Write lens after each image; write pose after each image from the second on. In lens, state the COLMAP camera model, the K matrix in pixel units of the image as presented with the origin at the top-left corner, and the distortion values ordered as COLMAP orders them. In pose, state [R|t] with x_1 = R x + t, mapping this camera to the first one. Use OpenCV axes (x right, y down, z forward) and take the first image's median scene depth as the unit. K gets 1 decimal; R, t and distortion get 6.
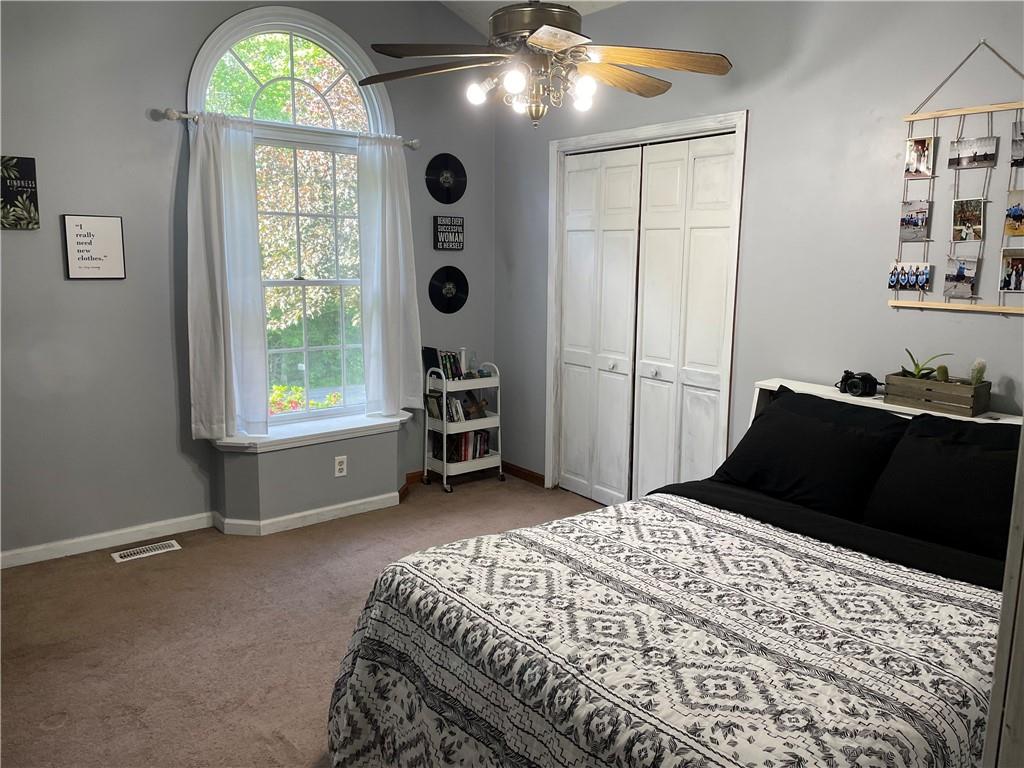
lens RADIAL K [[781.1, 0, 516.3], [0, 781.1, 376.0], [0, 0, 1]] dist [0.095408, -0.126260]
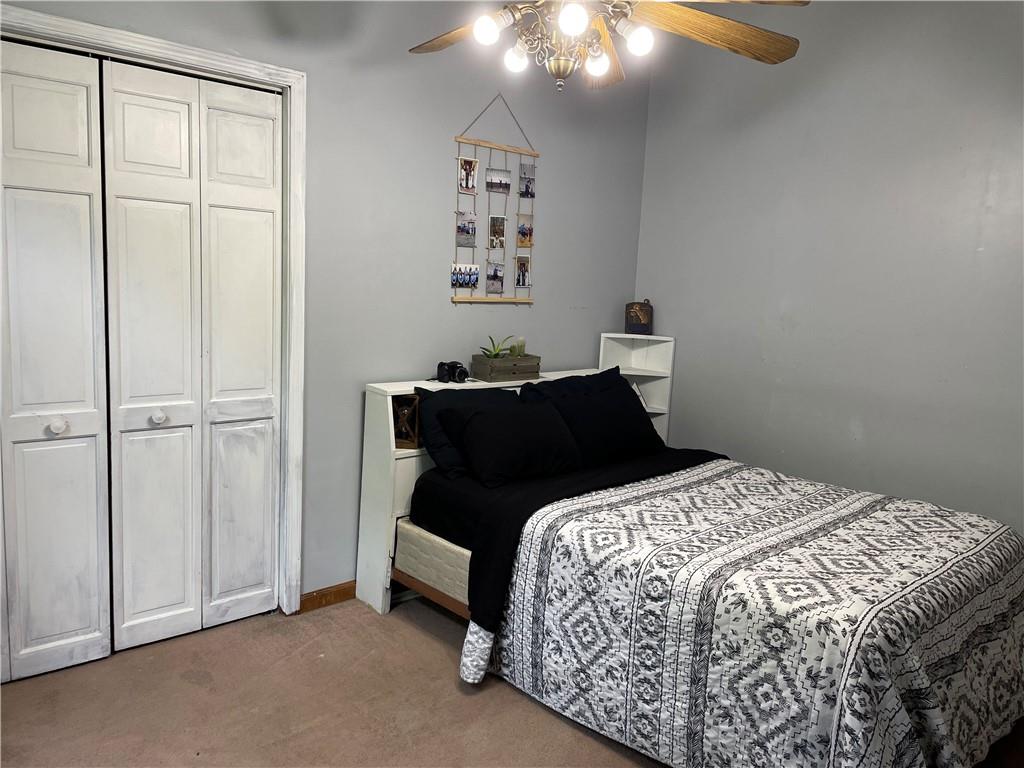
lens RADIAL K [[781.1, 0, 516.3], [0, 781.1, 376.0], [0, 0, 1]] dist [0.095408, -0.126260]
pose [[-0.086760, -0.143944, 0.985775, -0.710859], [0.109093, 0.982183, 0.153021, -0.153935], [-0.990238, 0.120817, -0.069511, 1.055320]]
